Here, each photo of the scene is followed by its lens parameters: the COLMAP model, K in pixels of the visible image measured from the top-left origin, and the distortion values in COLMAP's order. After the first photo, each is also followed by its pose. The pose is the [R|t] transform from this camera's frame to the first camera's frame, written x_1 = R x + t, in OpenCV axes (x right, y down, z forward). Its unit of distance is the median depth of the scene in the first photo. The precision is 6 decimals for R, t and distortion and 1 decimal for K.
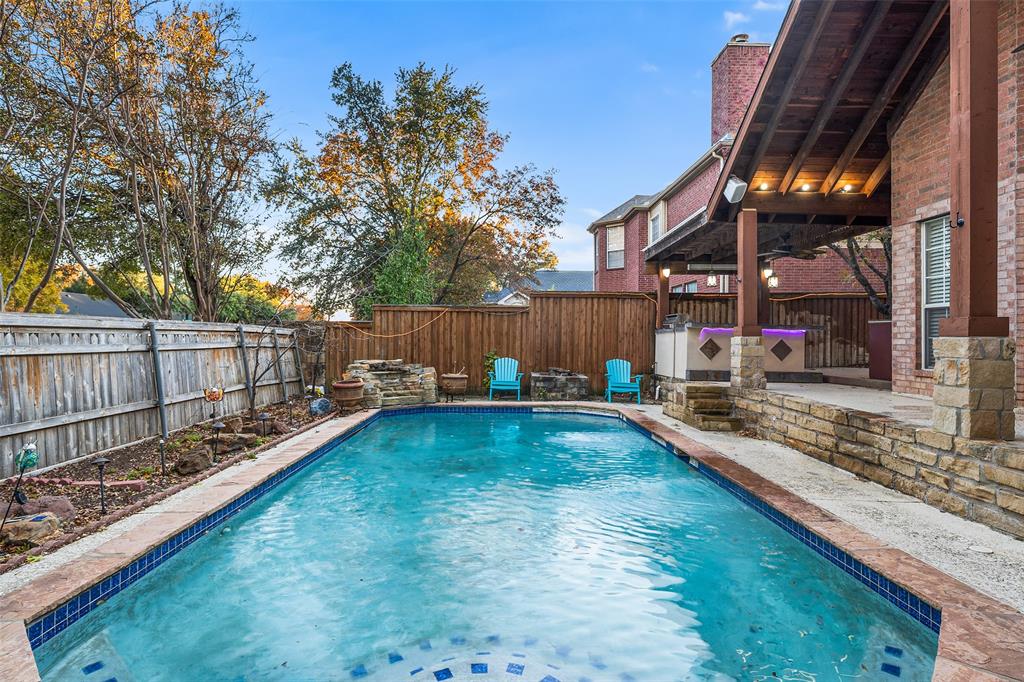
lens RADIAL K [[544.6, 0, 508.4], [0, 544.6, 335.7], [0, 0, 1]] dist [-0.002801, -0.000280]
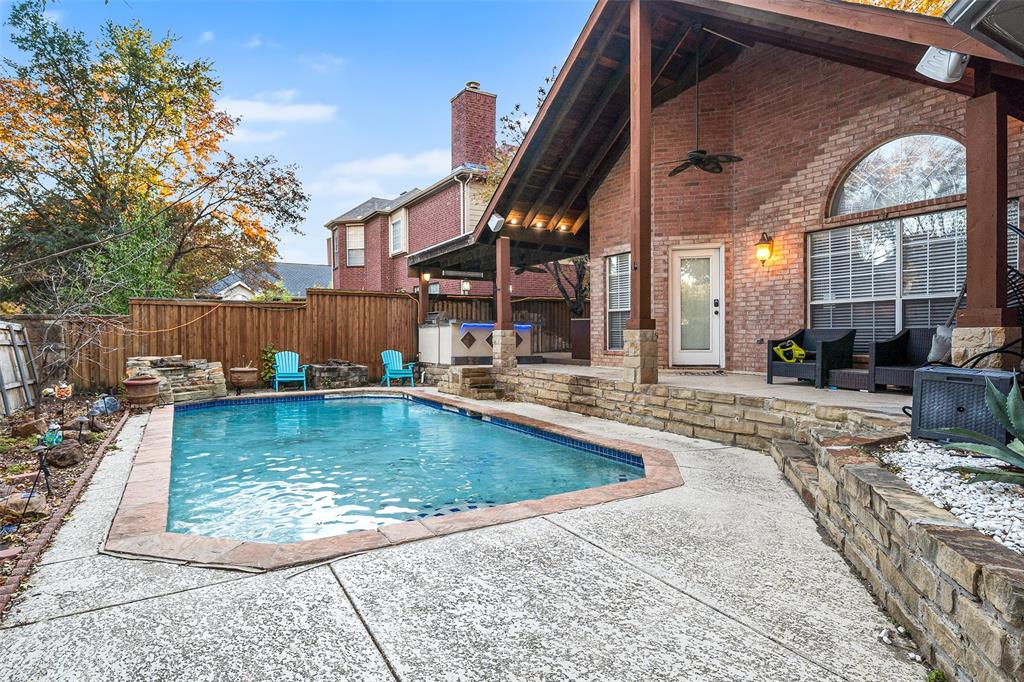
lens RADIAL K [[544.6, 0, 508.4], [0, 544.6, 335.7], [0, 0, 1]] dist [-0.002801, -0.000280]
pose [[0.867144, -0.010690, 0.497942, -0.176399], [0.005143, 0.999909, 0.012509, -0.000934], [-0.498030, -0.008286, 0.867120, -0.147699]]
